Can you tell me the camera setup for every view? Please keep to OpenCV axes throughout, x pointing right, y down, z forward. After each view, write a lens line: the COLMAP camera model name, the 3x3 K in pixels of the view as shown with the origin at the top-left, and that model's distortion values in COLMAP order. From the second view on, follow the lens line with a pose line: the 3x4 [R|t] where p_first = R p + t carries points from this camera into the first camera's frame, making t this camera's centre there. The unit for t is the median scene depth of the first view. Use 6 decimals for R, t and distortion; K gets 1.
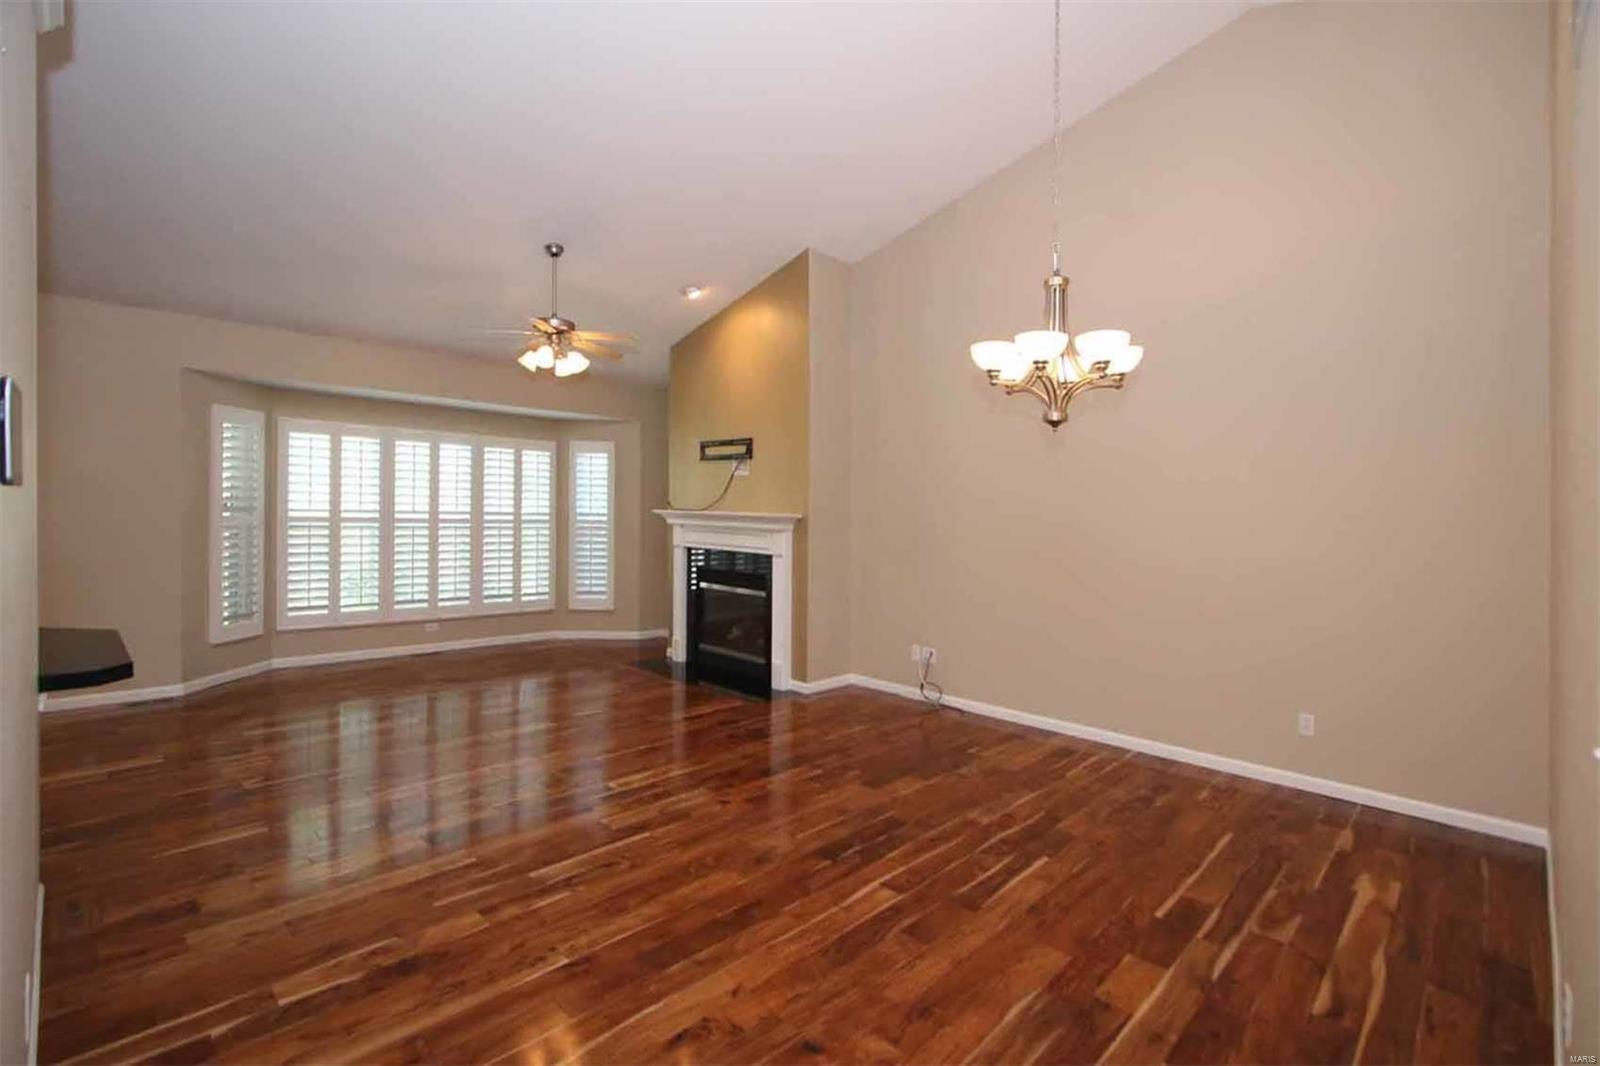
lens RADIAL K [[729.5, 0, 789.2], [0, 729.5, 522.6], [0, 0, 1]] dist [-0.005591, -0.000257]
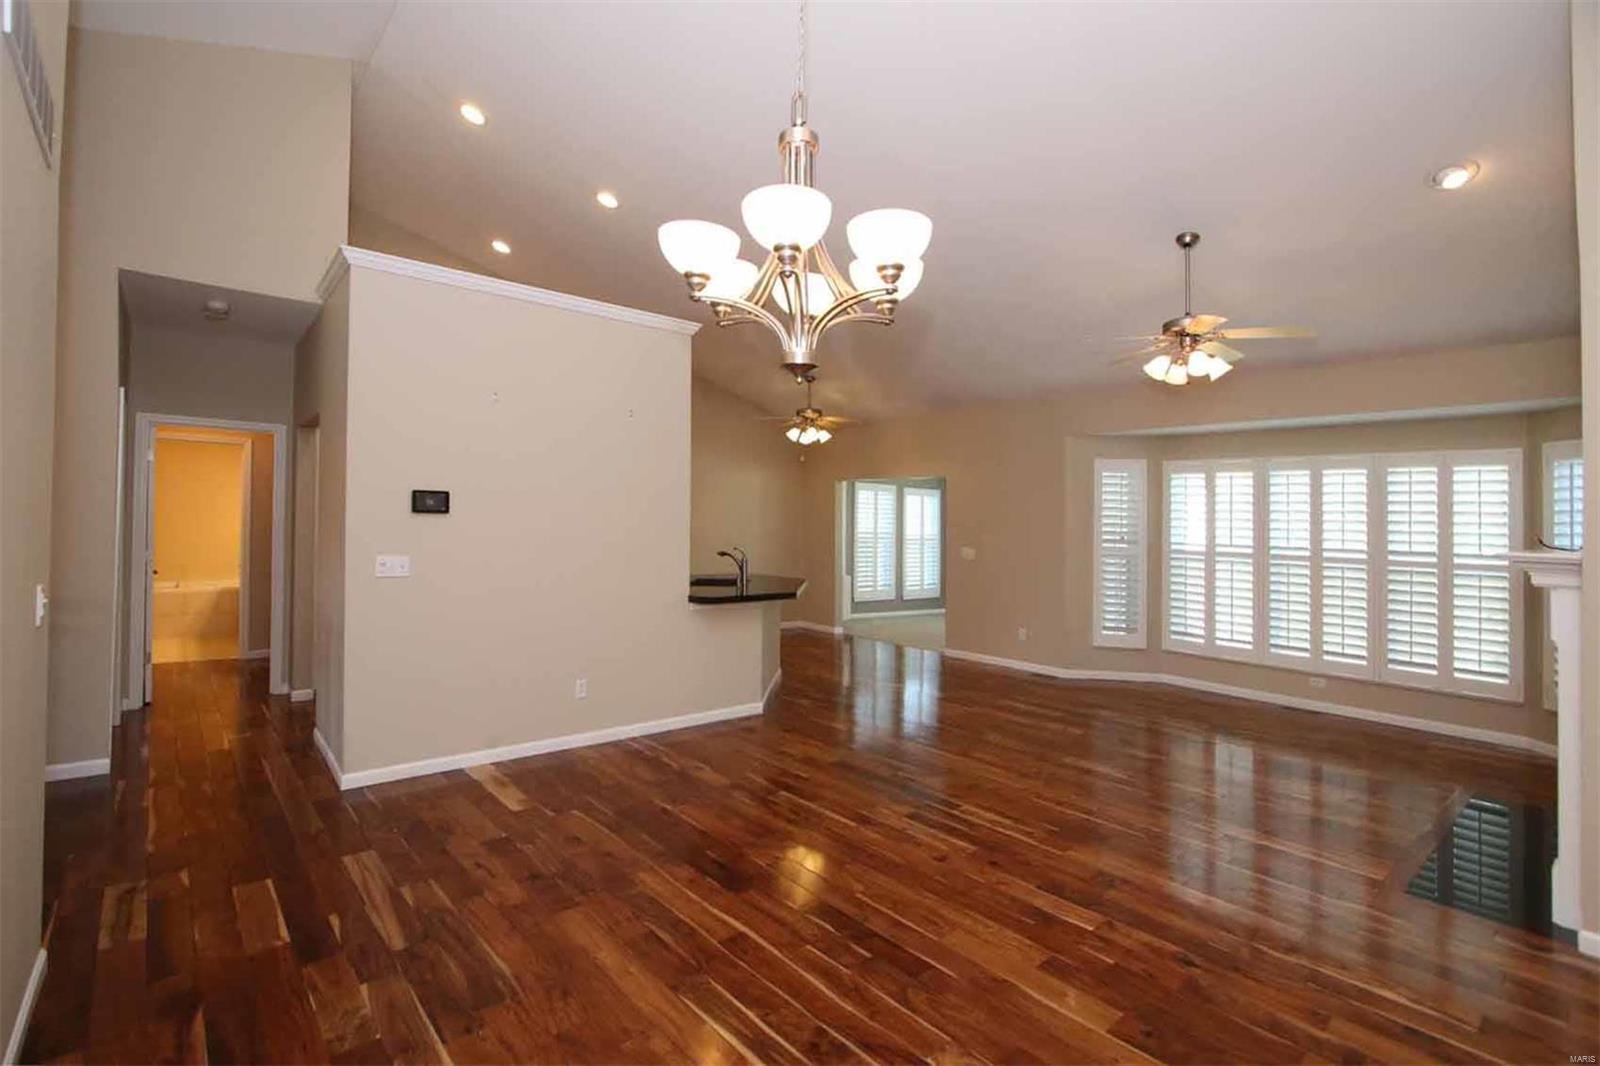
lens RADIAL K [[749.2, 0, 824.0], [0, 749.2, 529.5], [0, 0, 1]] dist [-0.013984, -0.000268]
pose [[-0.057176, -0.017060, -0.998218, 0.482882], [-0.046458, 0.998816, -0.014409, 0.002533], [0.997283, 0.045551, -0.057901, 0.518766]]
